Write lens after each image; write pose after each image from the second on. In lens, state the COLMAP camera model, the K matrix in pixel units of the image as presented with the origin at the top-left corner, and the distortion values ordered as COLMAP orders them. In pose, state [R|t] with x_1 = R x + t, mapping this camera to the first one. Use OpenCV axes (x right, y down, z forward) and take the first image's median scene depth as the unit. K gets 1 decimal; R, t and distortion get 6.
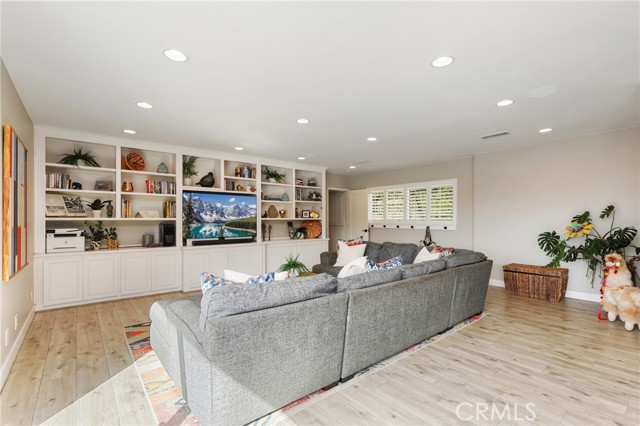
lens RADIAL K [[295.1, 0, 303.6], [0, 295.1, 218.8], [0, 0, 1]] dist [-0.005857, 0.003503]
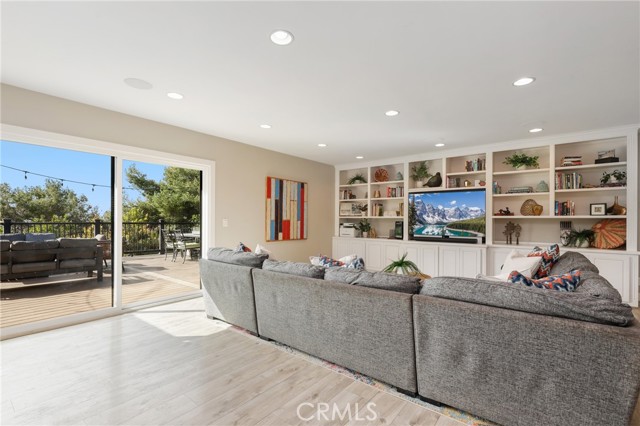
lens RADIAL K [[295.1, 0, 335.9], [0, 295.1, 214.2], [0, 0, 1]] dist [-0.005857, 0.003503]
pose [[0.239422, -0.014150, -0.970813, 0.652250], [-0.001848, 0.999885, -0.015029, 0.006846], [0.970914, 0.005392, 0.239368, 0.433823]]
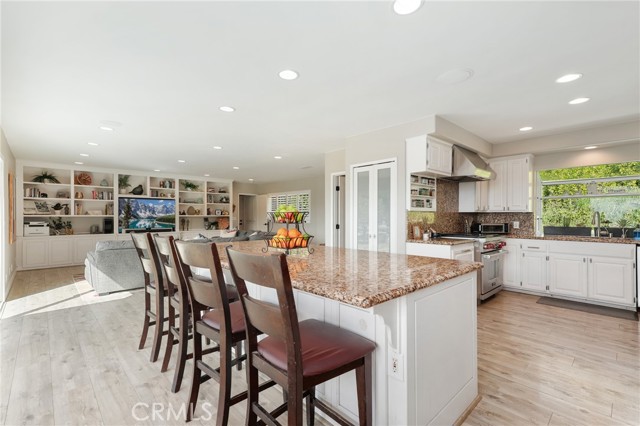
lens RADIAL K [[295.1, 0, 317.2], [0, 295.1, 218.5], [0, 0, 1]] dist [-0.005857, 0.003503]
pose [[0.997763, 0.002725, 0.066789, 0.520680], [-0.003594, 0.999911, 0.012886, -0.009430], [-0.066748, -0.013097, 0.997684, -0.600870]]
